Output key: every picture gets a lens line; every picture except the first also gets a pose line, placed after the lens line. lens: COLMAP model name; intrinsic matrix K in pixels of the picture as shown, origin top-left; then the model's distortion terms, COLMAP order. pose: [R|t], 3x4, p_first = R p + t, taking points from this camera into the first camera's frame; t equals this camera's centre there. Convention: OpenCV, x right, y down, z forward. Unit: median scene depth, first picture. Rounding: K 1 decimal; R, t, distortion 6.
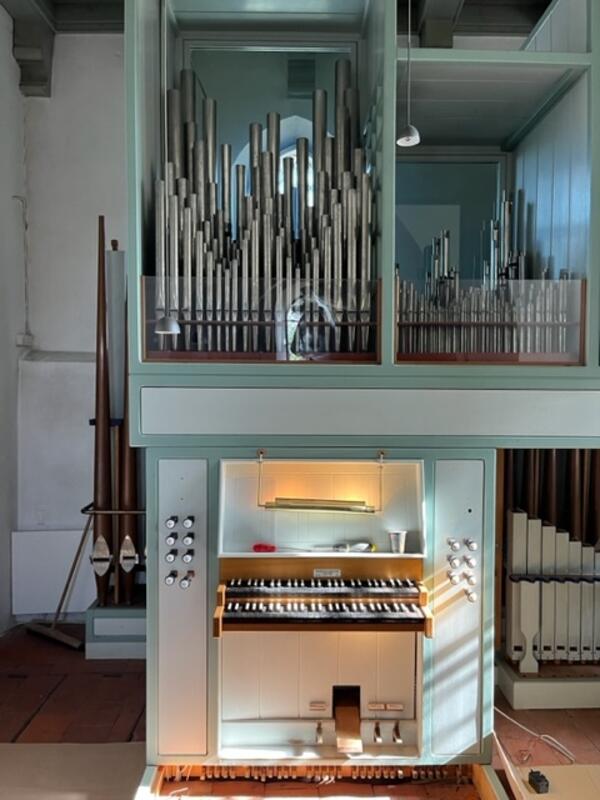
lens RADIAL K [[608.3, 0, 300.0], [0, 608.3, 400.0], [0, 0, 1]] dist [0.077512, -0.109413]
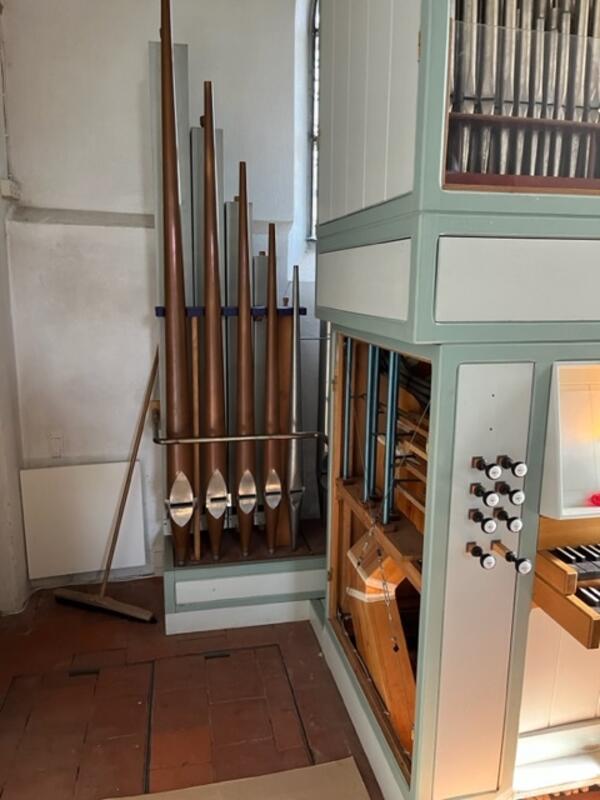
lens RADIAL K [[608.3, 0, 300.0], [0, 608.3, 400.0], [0, 0, 1]] dist [0.077512, -0.109413]
pose [[0.980373, -0.035385, 0.193952, -0.320989], [0.003238, 0.986519, 0.163617, 0.022086], [-0.197127, -0.159777, 0.967271, 0.298151]]
